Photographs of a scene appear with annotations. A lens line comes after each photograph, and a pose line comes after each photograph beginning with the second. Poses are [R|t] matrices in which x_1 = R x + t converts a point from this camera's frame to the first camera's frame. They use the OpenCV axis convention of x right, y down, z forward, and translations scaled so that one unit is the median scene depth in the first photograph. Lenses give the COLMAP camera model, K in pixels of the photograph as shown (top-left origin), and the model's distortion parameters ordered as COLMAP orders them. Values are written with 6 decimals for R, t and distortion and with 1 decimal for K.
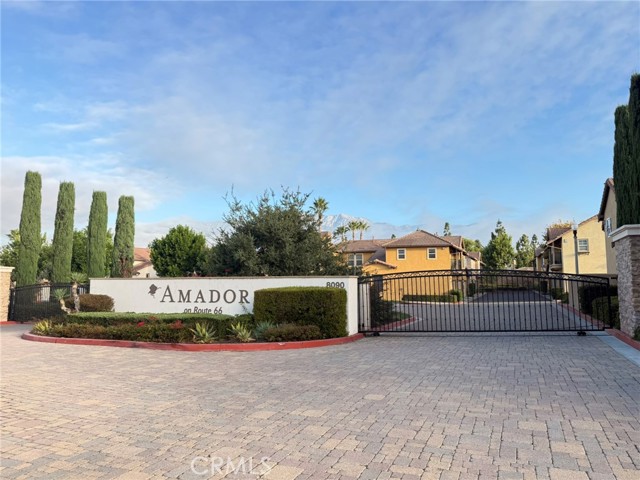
lens RADIAL K [[450.0, 0, 320.0], [0, 450.0, 240.0], [0, 0, 1]] dist [0.054119, -0.002691]
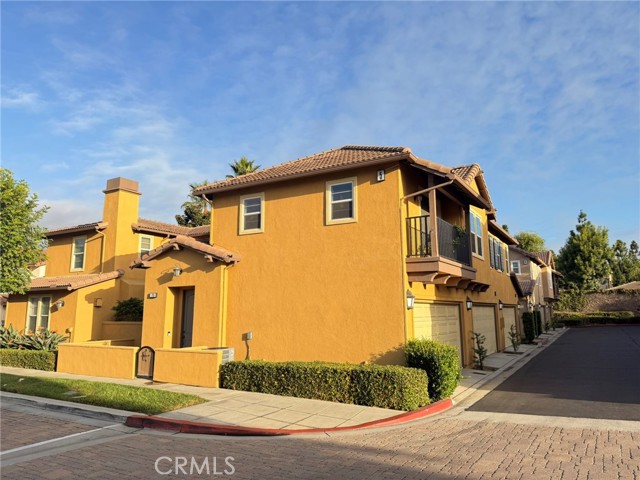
lens RADIAL K [[450.0, 0, 320.0], [0, 450.0, 240.0], [0, 0, 1]] dist [0.054119, -0.002691]
pose [[0.990450, -0.026801, -0.135245, 0.284603], [0.019196, 0.998177, -0.057224, 0.070968], [0.136532, 0.054081, 0.989158, 0.776814]]
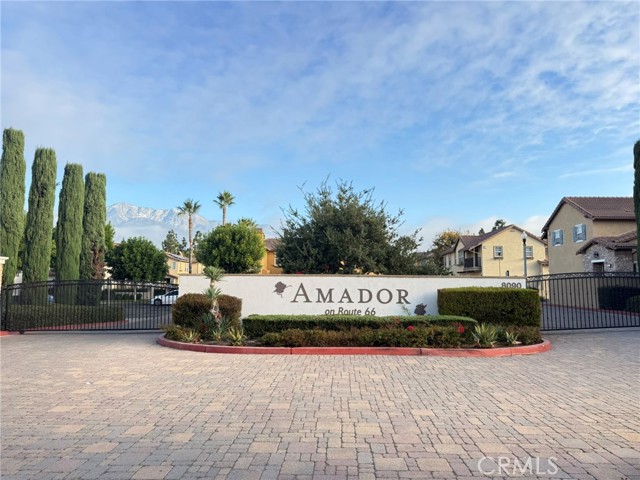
lens RADIAL K [[445.5, 0, 319.9], [0, 445.5, 248.4], [0, 0, 1]] dist [0.140788, -0.001609]
pose [[0.938525, 0.034041, 0.343528, -0.227519], [-0.041327, 0.999049, 0.013909, 0.007069], [-0.342728, -0.027251, 0.939039, 0.065915]]
